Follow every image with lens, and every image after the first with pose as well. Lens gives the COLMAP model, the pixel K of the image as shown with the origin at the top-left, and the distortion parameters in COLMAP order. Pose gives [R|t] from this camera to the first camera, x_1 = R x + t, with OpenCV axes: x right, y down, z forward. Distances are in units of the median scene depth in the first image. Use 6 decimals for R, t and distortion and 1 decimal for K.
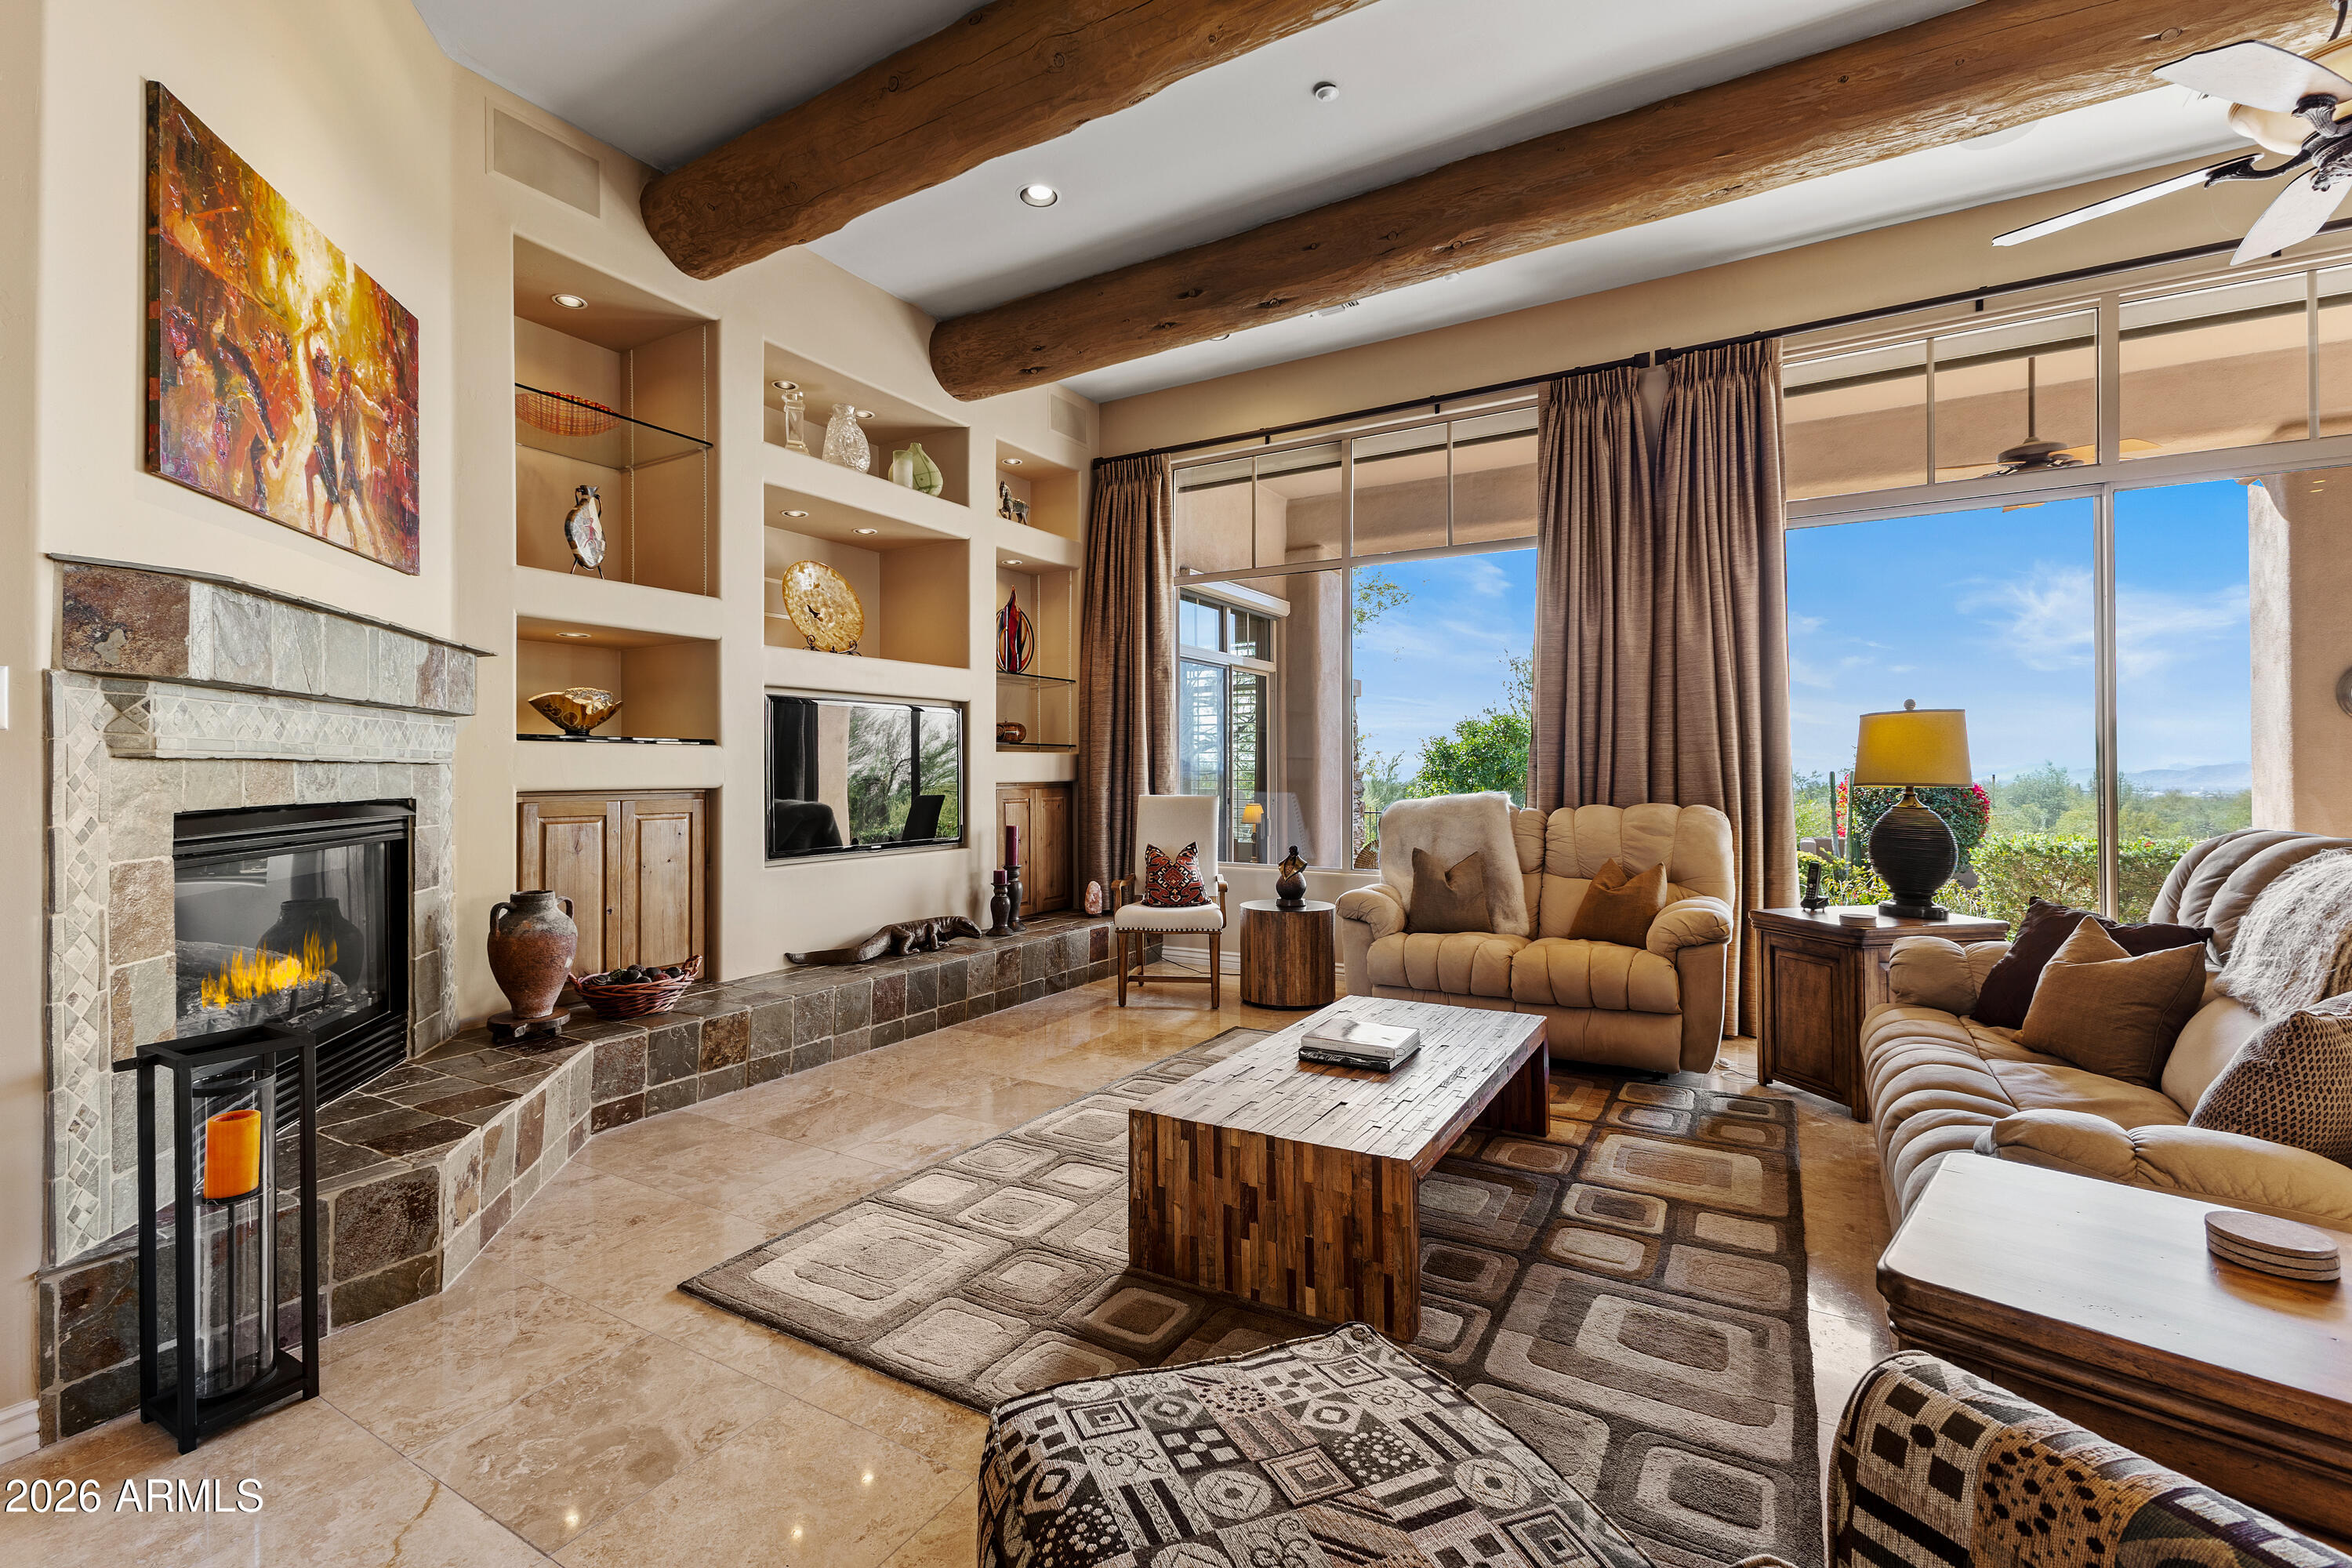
lens RADIAL K [[1012.6, 0, 1180.7], [0, 1012.6, 776.6], [0, 0, 1]] dist [-0.000737, -0.000844]
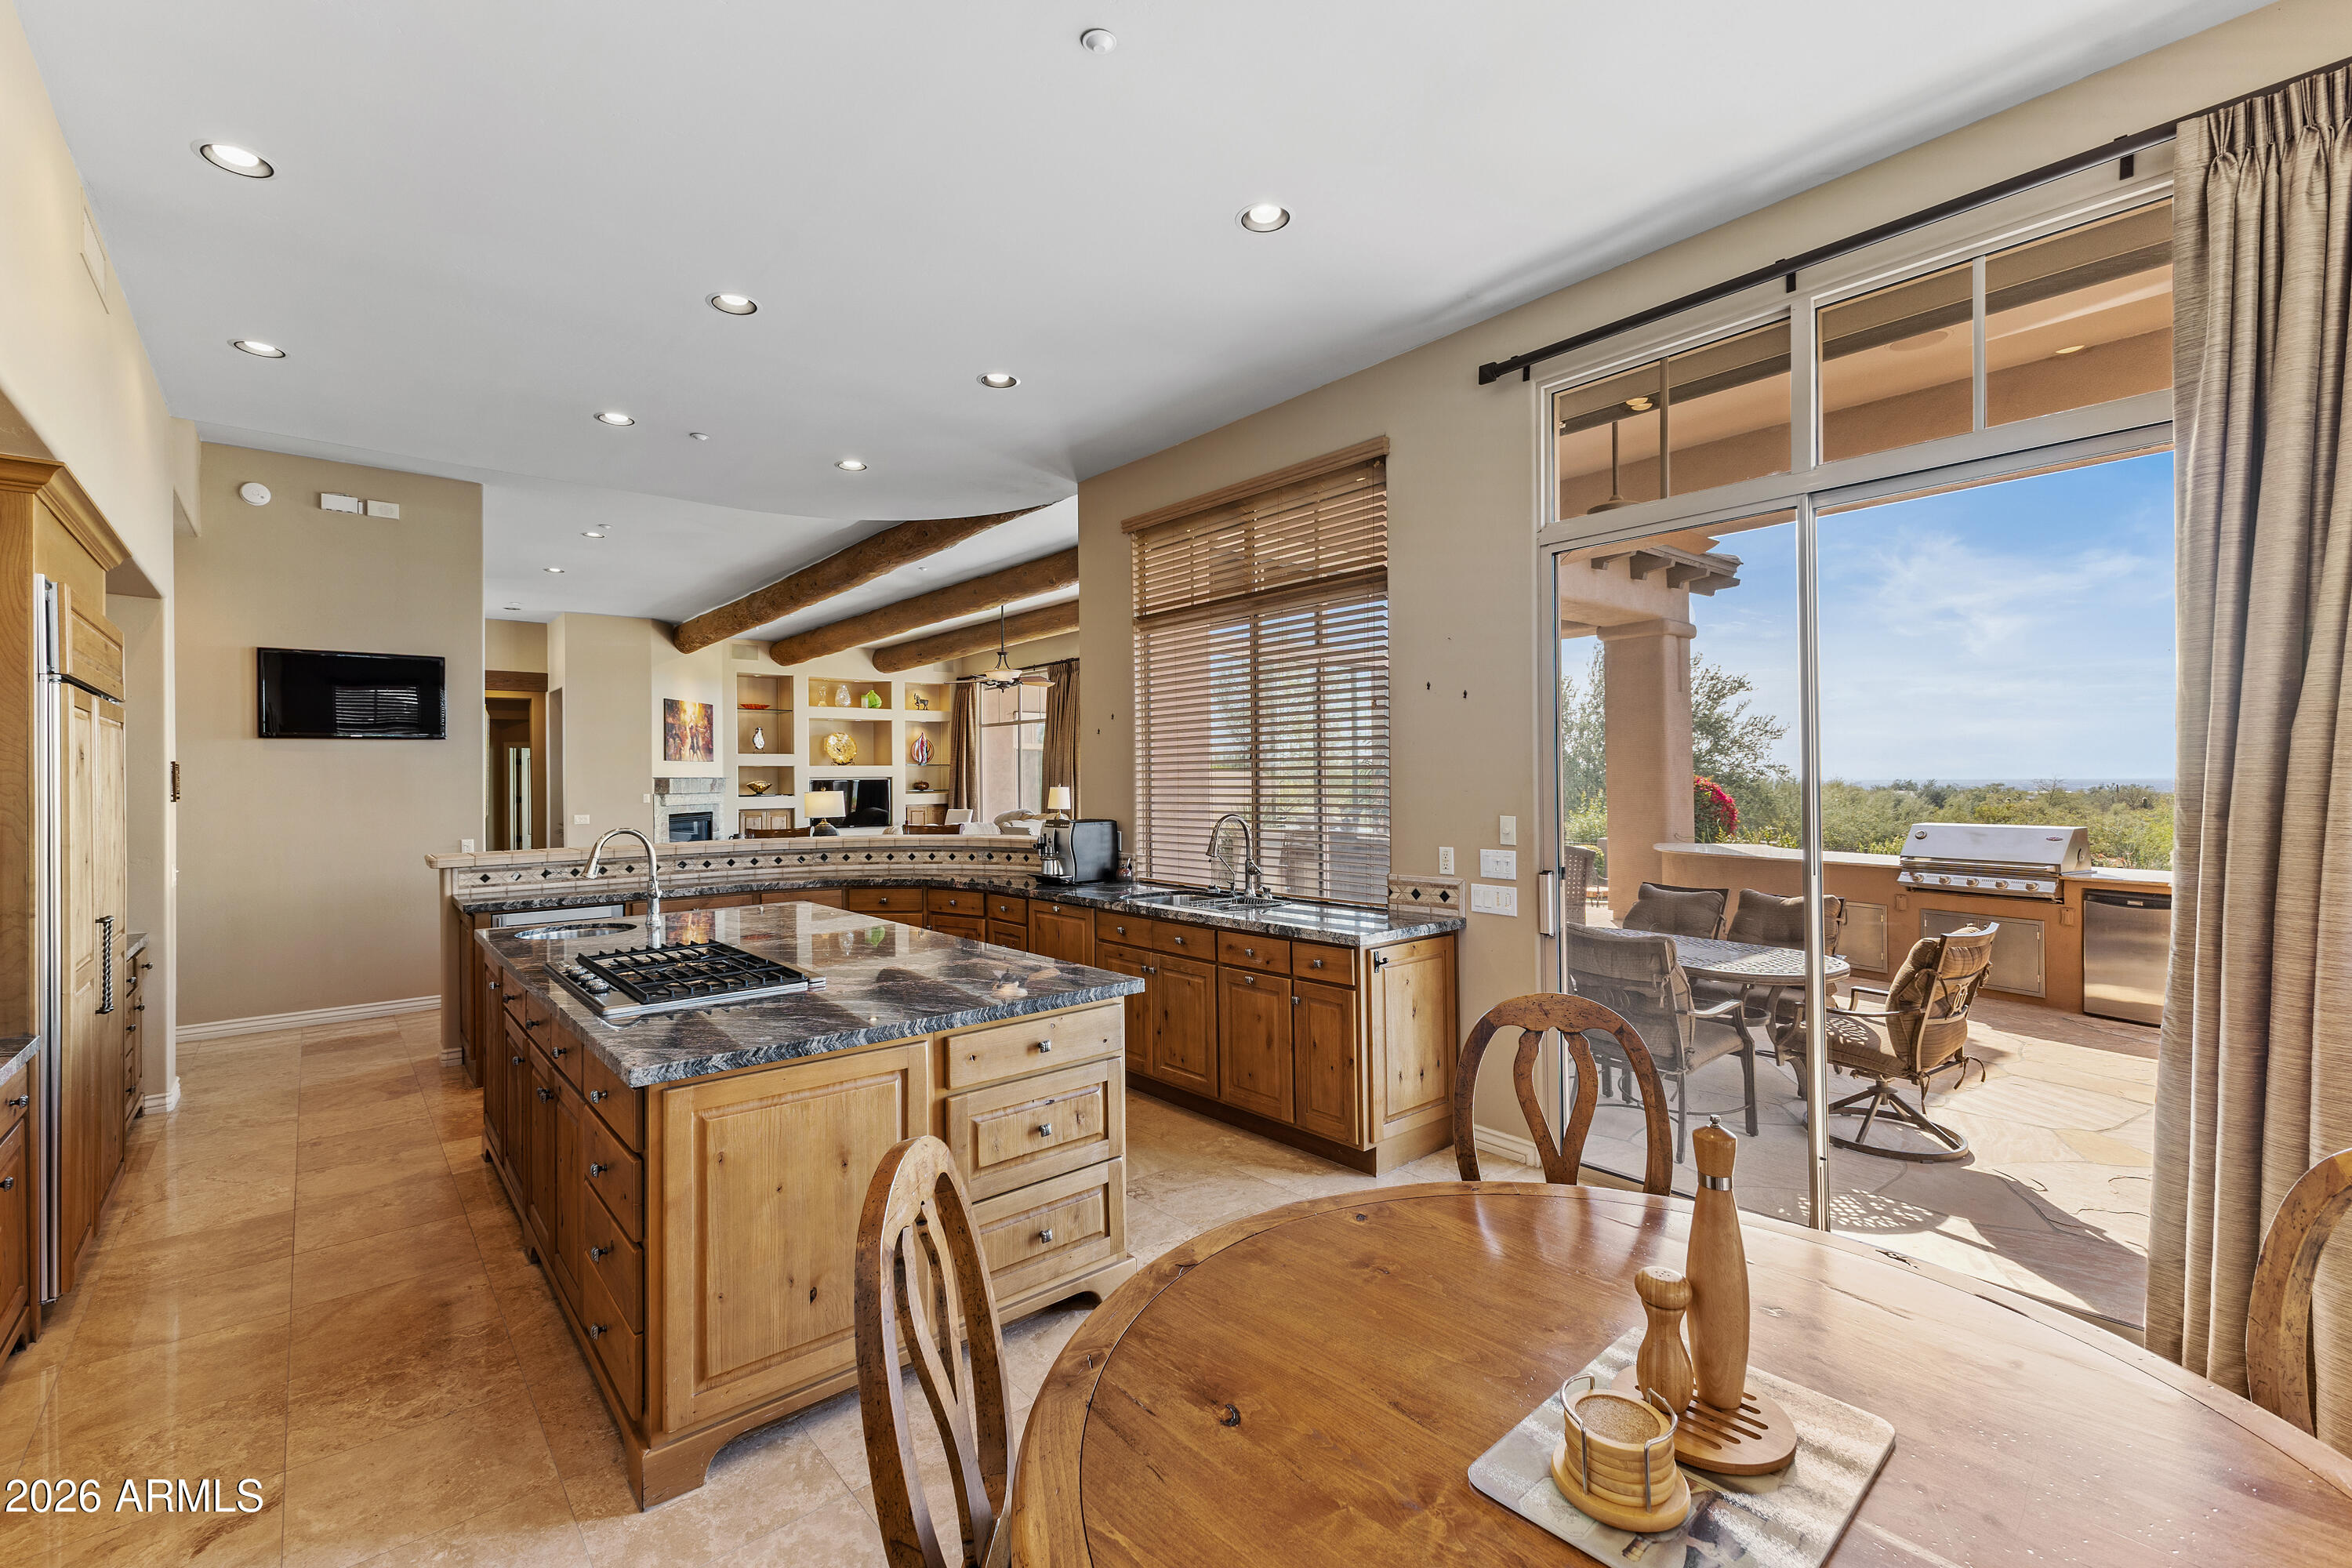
lens RADIAL K [[958.5, 0, 1173.7], [0, 958.5, 786.0], [0, 0, 1]] dist [-0.001055, -0.000007]
pose [[0.950531, -0.004043, -0.310604, 1.917941], [0.004382, 0.999990, 0.000394, -0.064252], [0.310600, -0.001736, 0.950539, -1.841191]]
